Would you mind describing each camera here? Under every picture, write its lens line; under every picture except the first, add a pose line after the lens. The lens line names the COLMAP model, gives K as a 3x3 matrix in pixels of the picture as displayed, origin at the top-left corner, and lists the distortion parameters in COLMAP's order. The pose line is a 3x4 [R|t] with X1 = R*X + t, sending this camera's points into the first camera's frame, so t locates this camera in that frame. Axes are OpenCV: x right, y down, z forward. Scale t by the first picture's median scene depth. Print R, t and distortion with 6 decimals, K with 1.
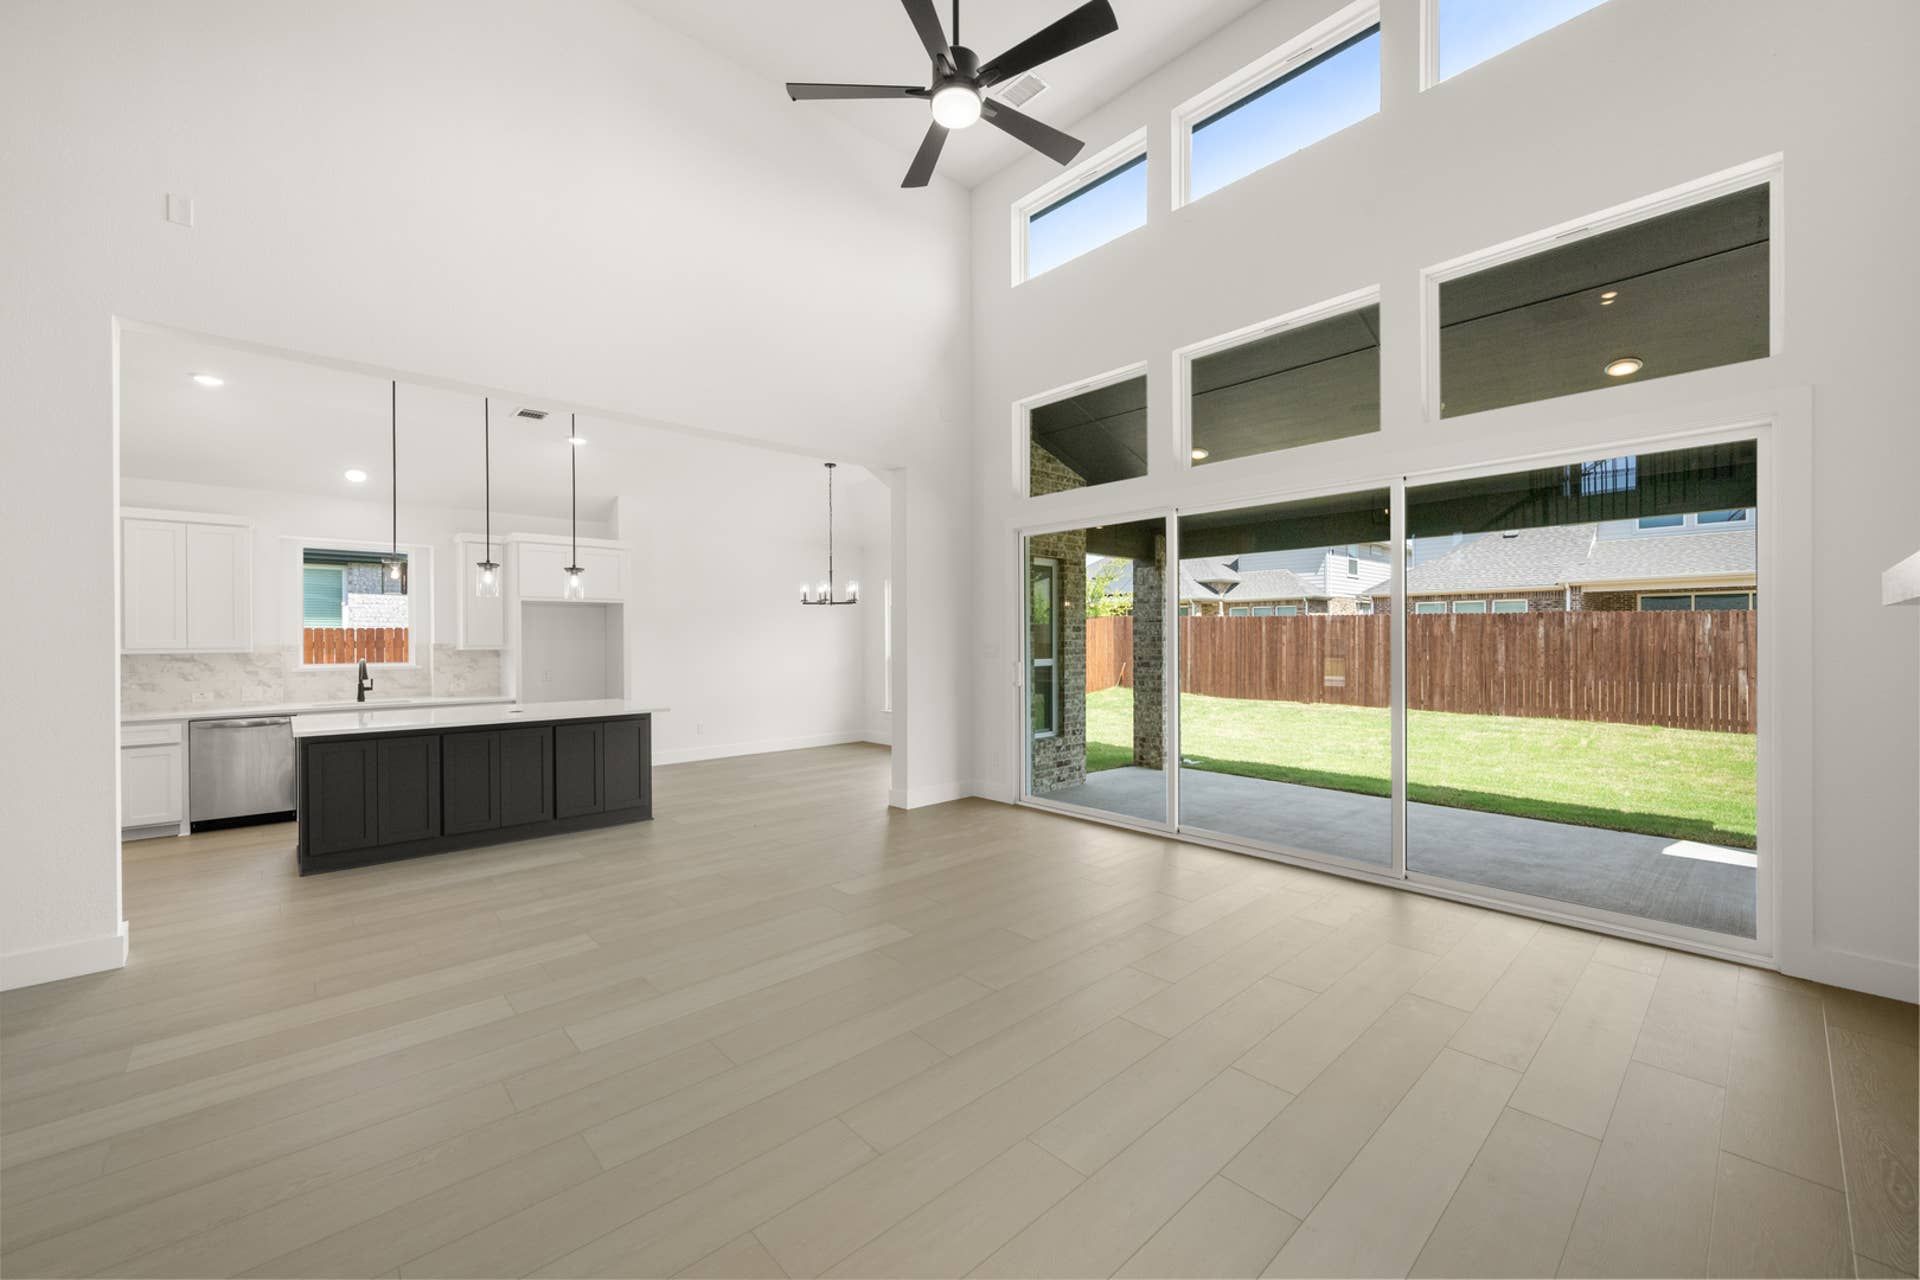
lens RADIAL K [[750.0, 0, 960.0], [0, 750.0, 640.0], [0, 0, 1]] dist [-0.000589, 0.000058]
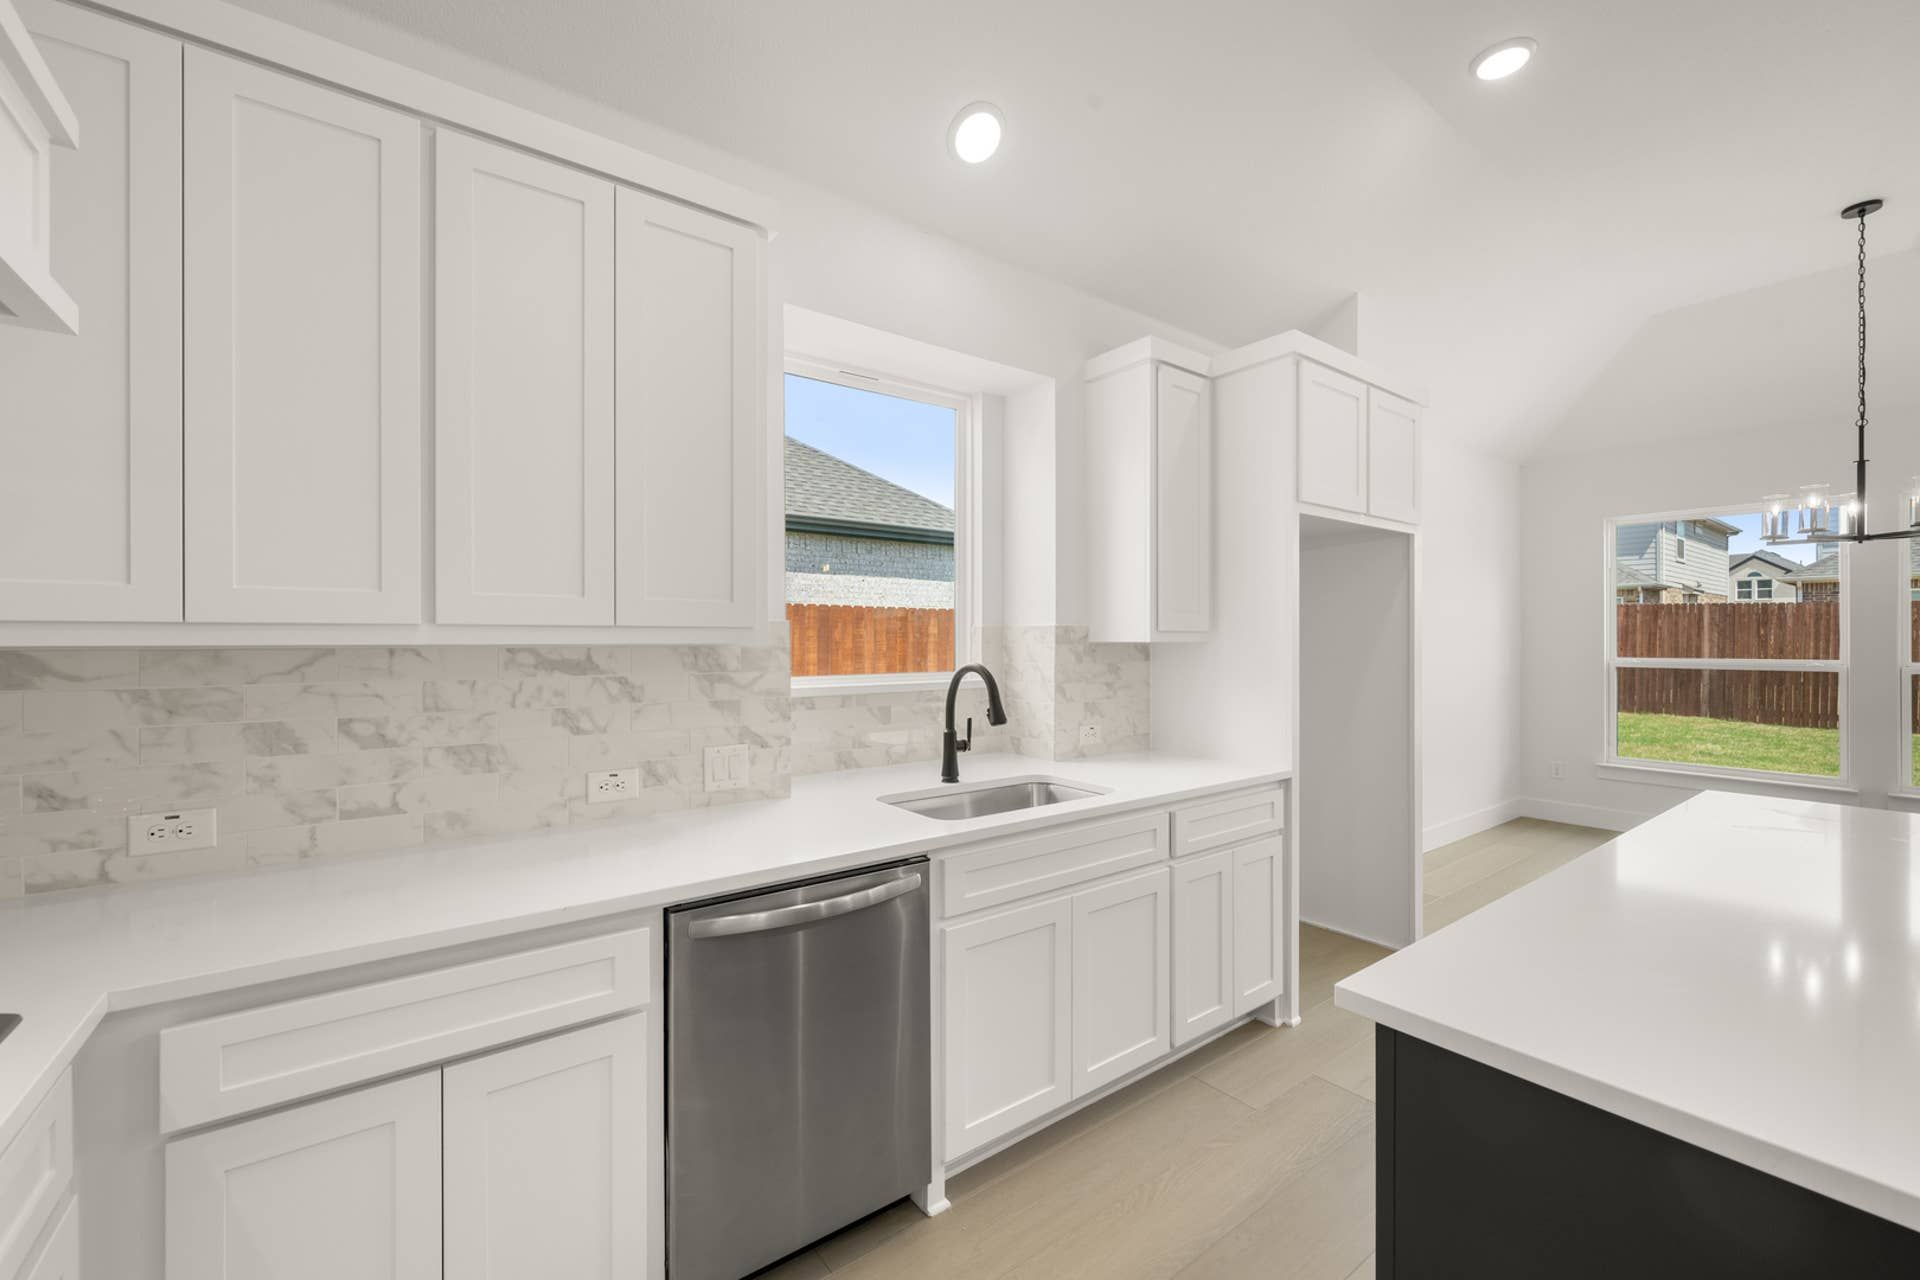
lens RADIAL K [[766.5, 0, 960.0], [0, 766.5, 640.0], [0, 0, 1]] dist [-0.000772, 0.000010]
pose [[0.995103, 0.005258, -0.098704, -0.727868], [-0.005284, 0.999986, -0.000008, 0.012783], [0.098702, 0.000529, 0.995117, 0.605336]]
